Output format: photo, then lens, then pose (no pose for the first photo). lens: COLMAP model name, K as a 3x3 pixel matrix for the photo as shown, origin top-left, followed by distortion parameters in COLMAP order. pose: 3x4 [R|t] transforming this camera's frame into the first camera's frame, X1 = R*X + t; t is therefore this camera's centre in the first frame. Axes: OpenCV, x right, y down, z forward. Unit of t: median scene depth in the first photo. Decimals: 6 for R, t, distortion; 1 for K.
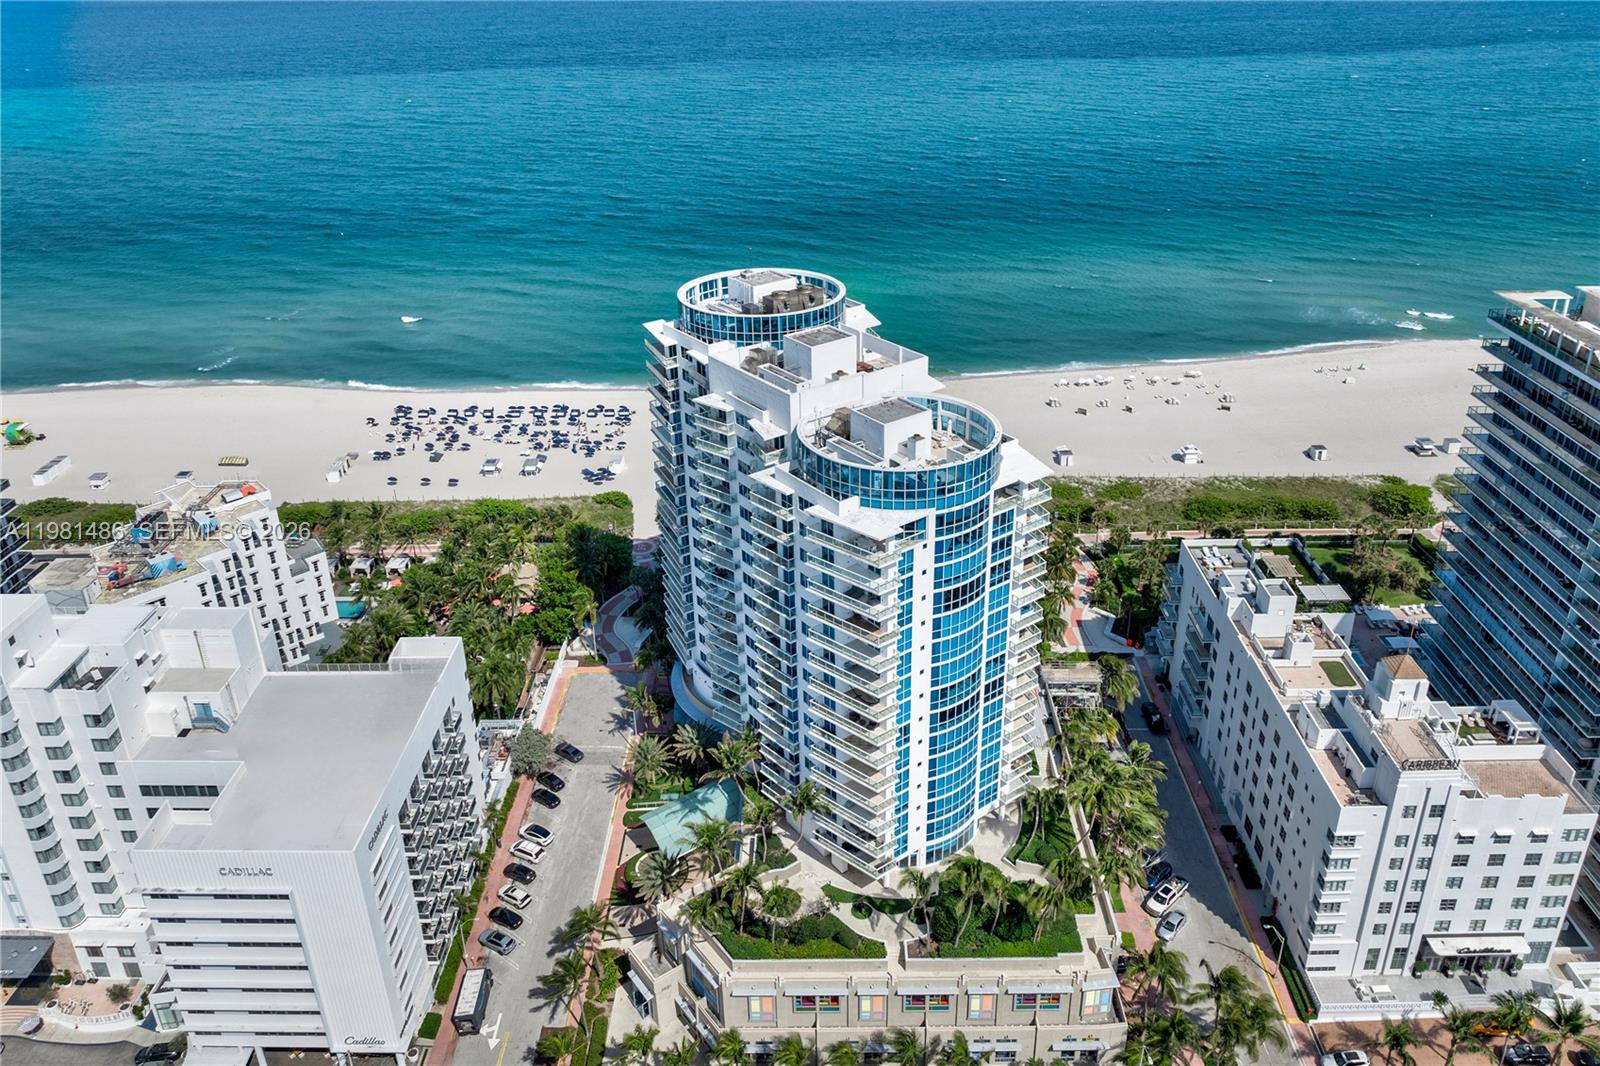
lens RADIAL K [[1118.1, 0, 798.8], [0, 1118.1, 435.0], [0, 0, 1]] dist [-0.021238, -0.000952]
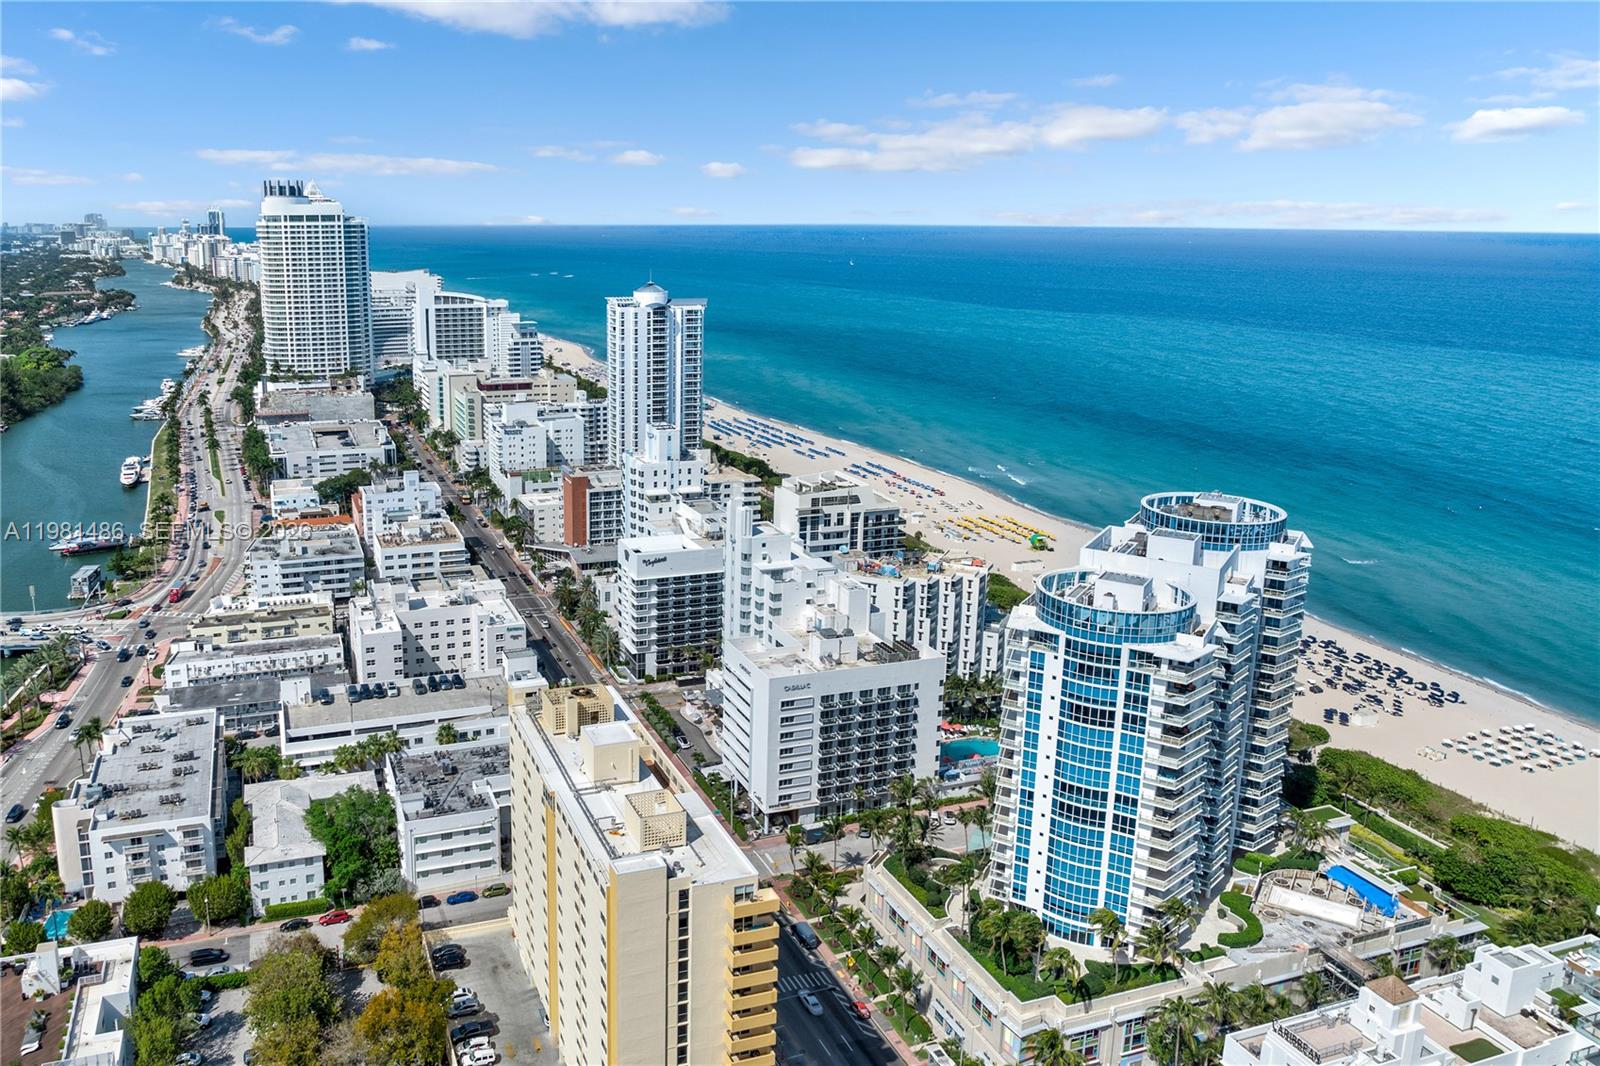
lens RADIAL K [[1118.1, 0, 796.1], [0, 1118.1, 530.0], [0, 0, 1]] dist [-0.021238, -0.000952]
pose [[0.437959, 0.262760, -0.859738, 1.066431], [-0.388225, 0.917842, 0.082753, -0.033779], [0.810848, 0.297529, 0.503987, -0.010410]]
